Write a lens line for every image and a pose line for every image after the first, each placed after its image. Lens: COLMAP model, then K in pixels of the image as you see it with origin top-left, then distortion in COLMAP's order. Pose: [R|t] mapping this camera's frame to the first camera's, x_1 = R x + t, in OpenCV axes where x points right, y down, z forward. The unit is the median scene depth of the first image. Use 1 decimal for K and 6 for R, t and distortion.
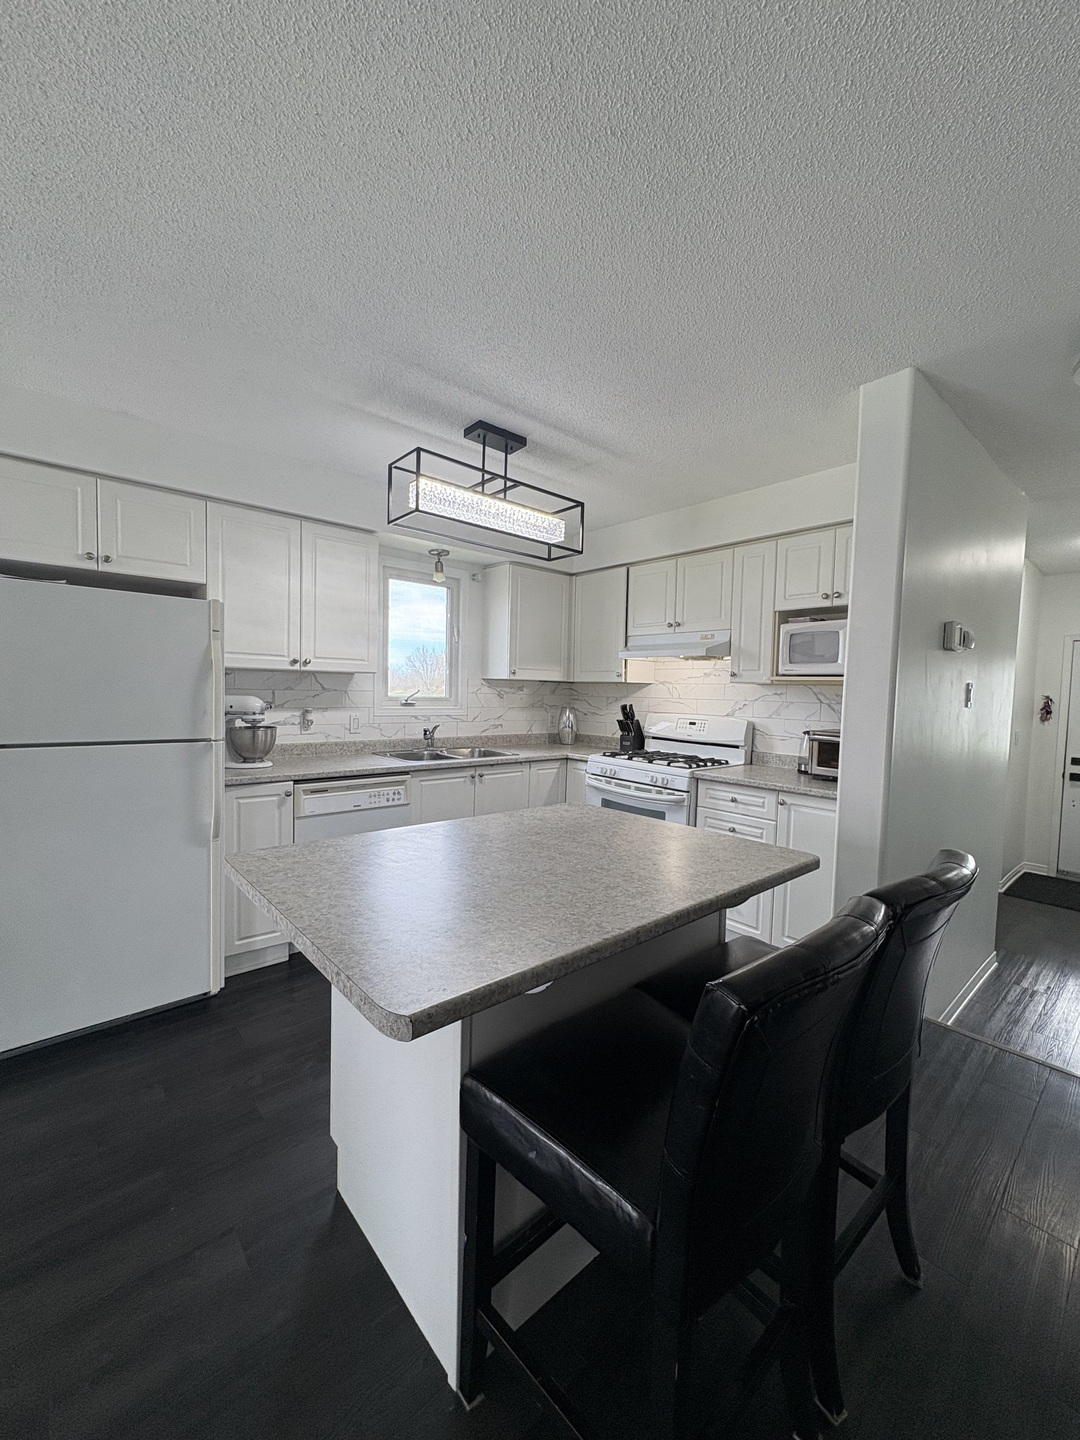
lens RADIAL K [[574.9, 0, 539.0], [0, 574.9, 718.4], [0, 0, 1]] dist [-0.003732, 0.000023]
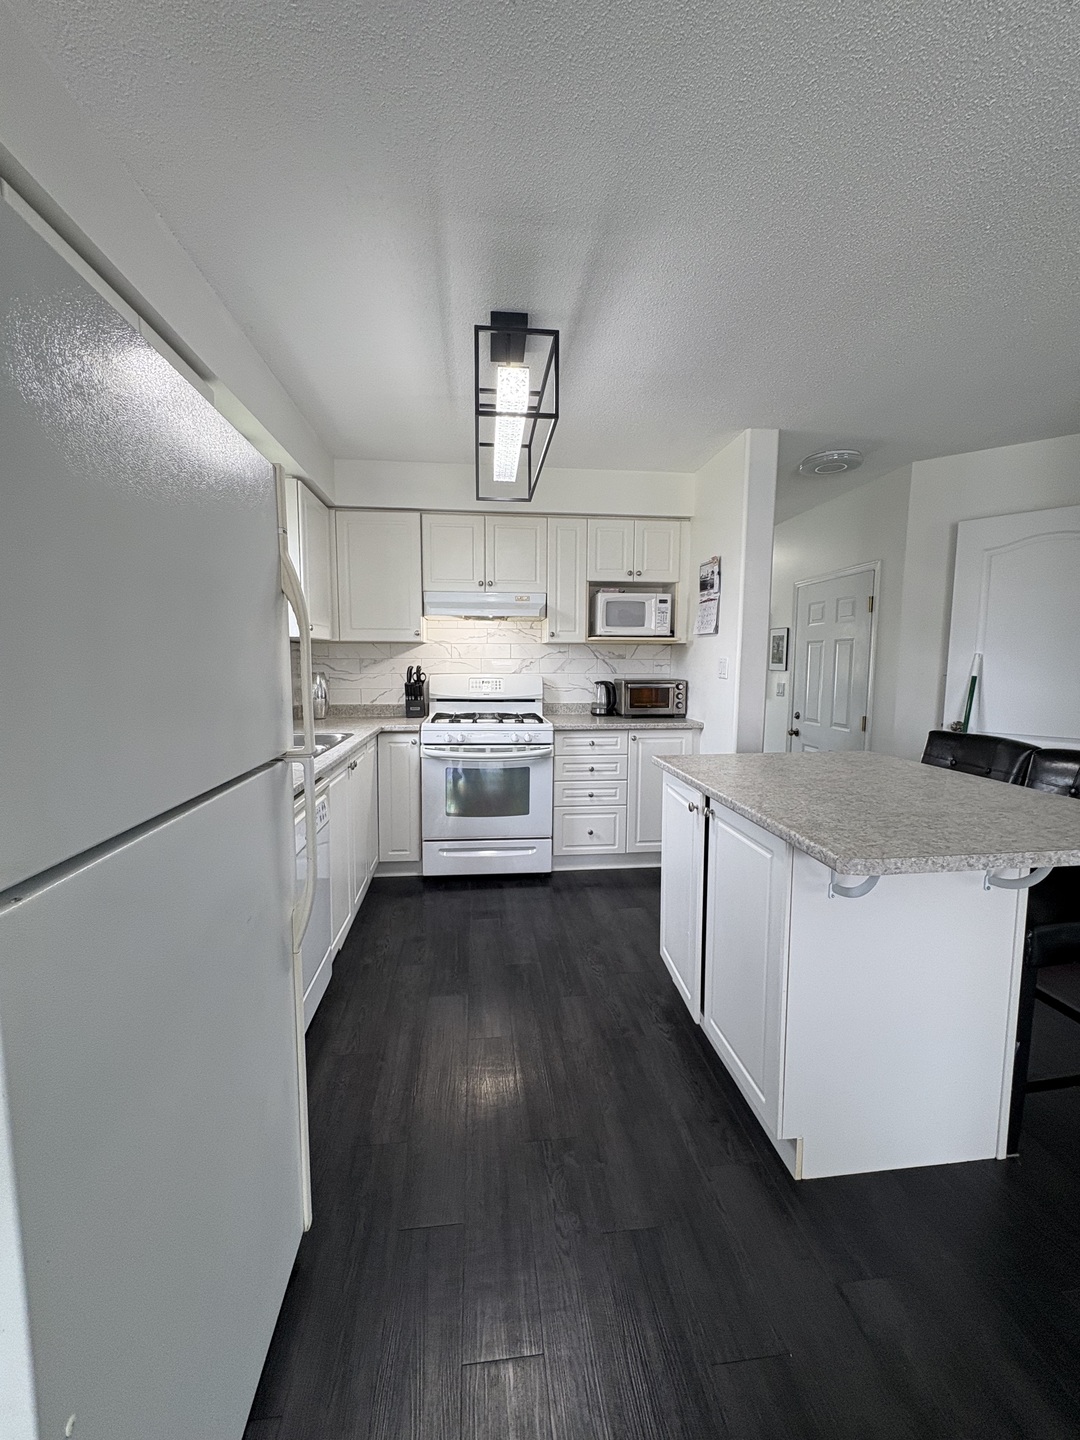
lens RADIAL K [[574.9, 0, 539.4], [0, 574.9, 718.1], [0, 0, 1]] dist [-0.003732, 0.000023]
pose [[0.576022, -0.106261, 0.810498, -0.571018], [0.052171, 0.994272, 0.093276, -0.020310], [-0.815768, -0.011444, 0.578267, 0.360937]]
